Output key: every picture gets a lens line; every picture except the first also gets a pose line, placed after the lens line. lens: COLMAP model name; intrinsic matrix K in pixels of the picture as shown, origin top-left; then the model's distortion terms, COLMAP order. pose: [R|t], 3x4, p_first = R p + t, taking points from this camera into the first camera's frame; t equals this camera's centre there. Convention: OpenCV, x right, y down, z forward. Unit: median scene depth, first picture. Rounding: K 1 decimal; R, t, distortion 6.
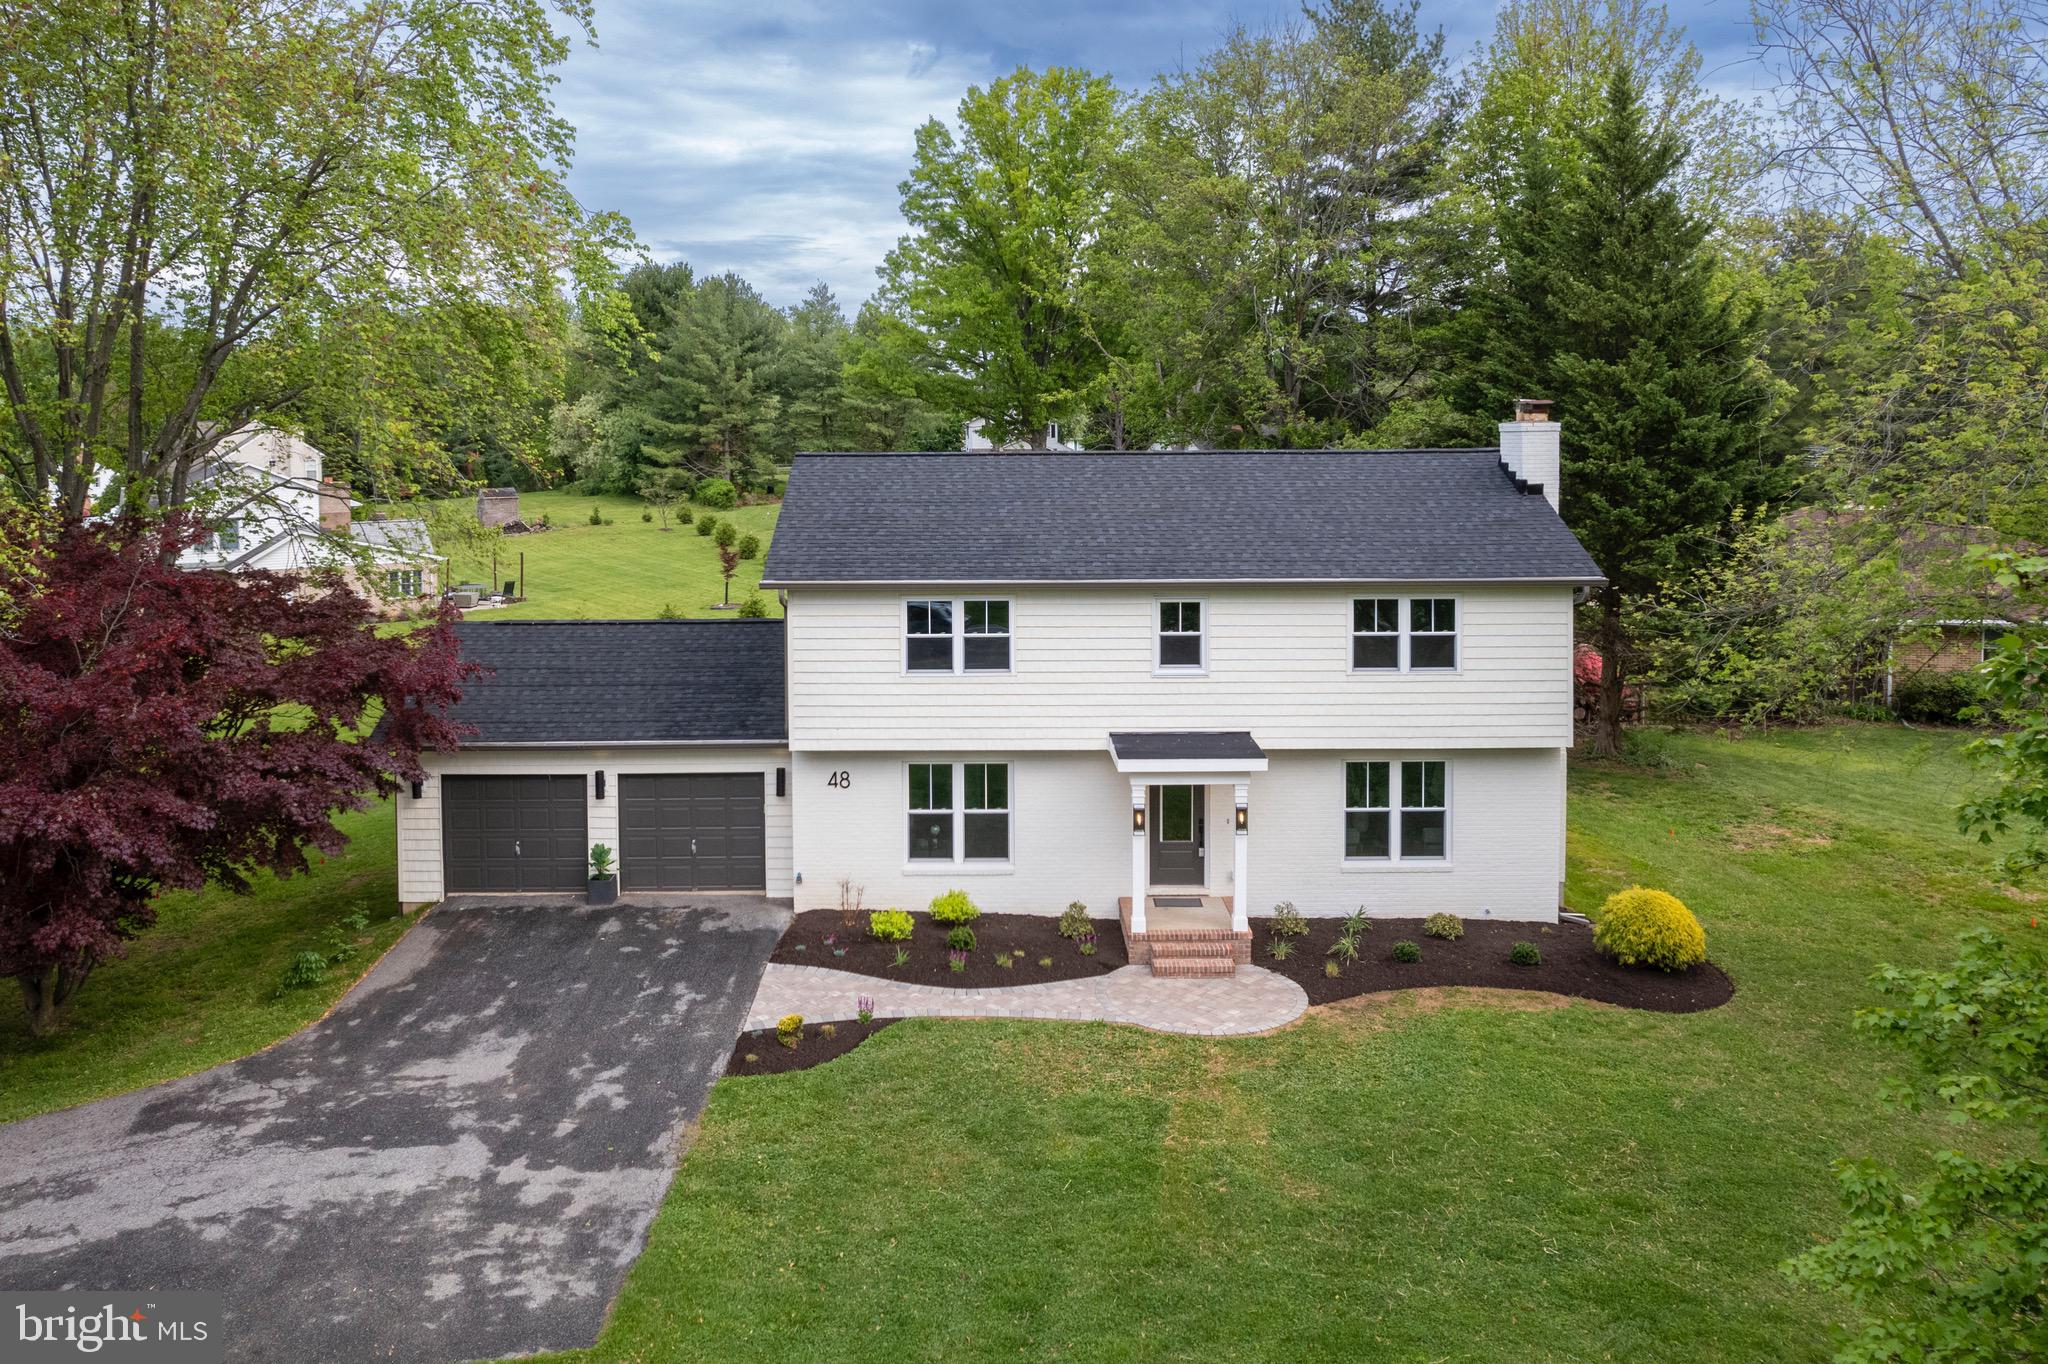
lens RADIAL K [[1454.0, 0, 976.0], [0, 1454.0, 682.0], [0, 0, 1]] dist [-0.038774, -0.001607]
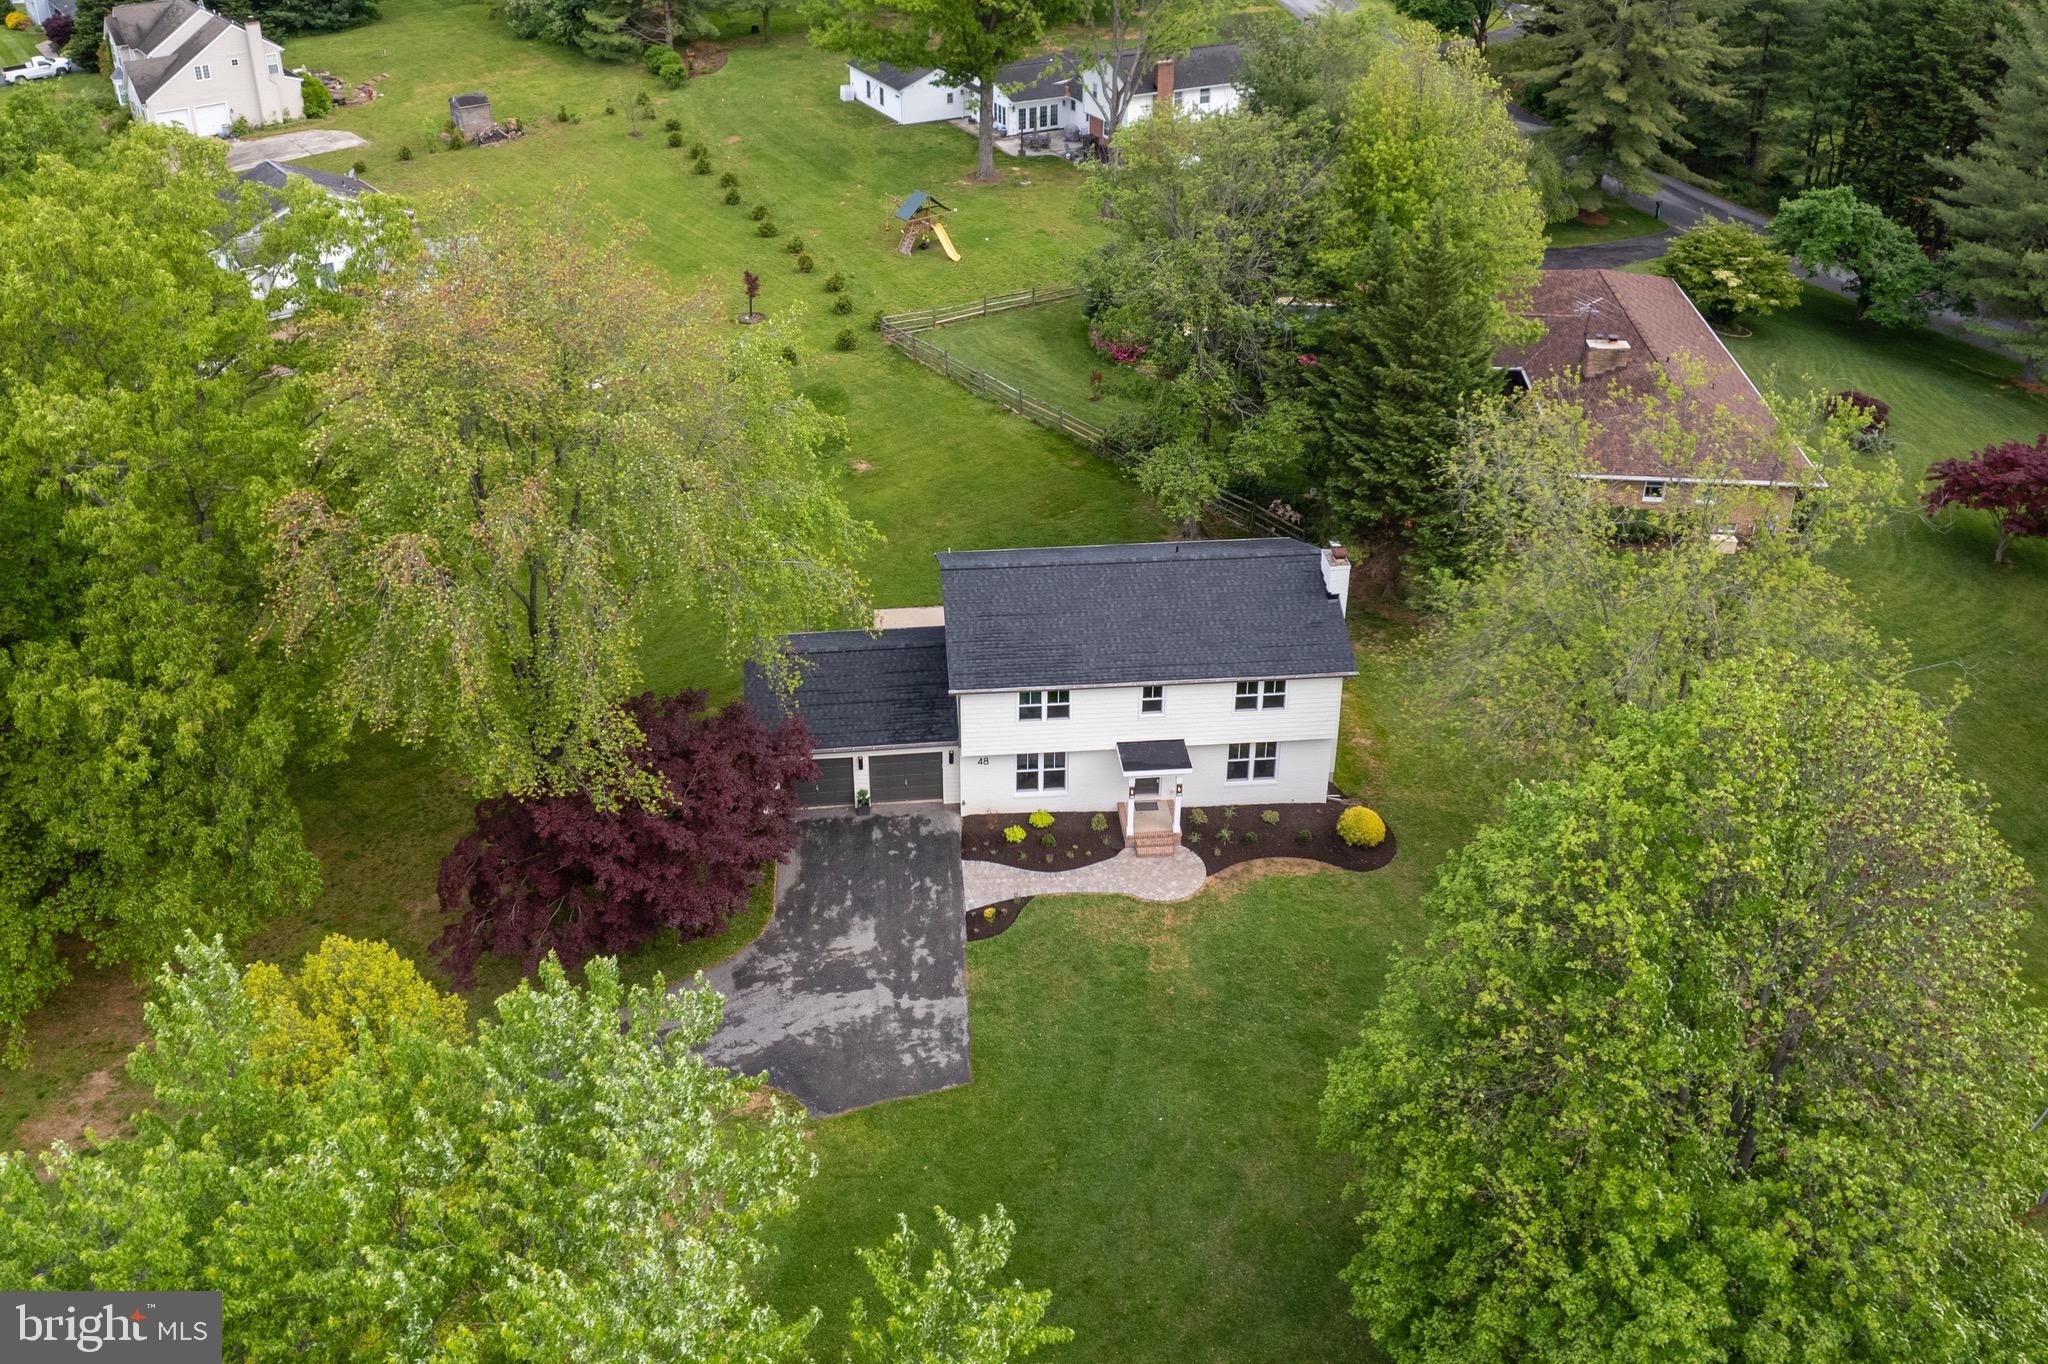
lens RADIAL K [[1454.0, 0, 976.0], [0, 1454.0, 682.0], [0, 0, 1]] dist [-0.038774, -0.001607]
pose [[0.996928, -0.049959, 0.060319, -0.241061], [0.019878, 0.906320, 0.422124, -0.972183], [-0.075757, -0.419628, 0.904529, -0.864159]]
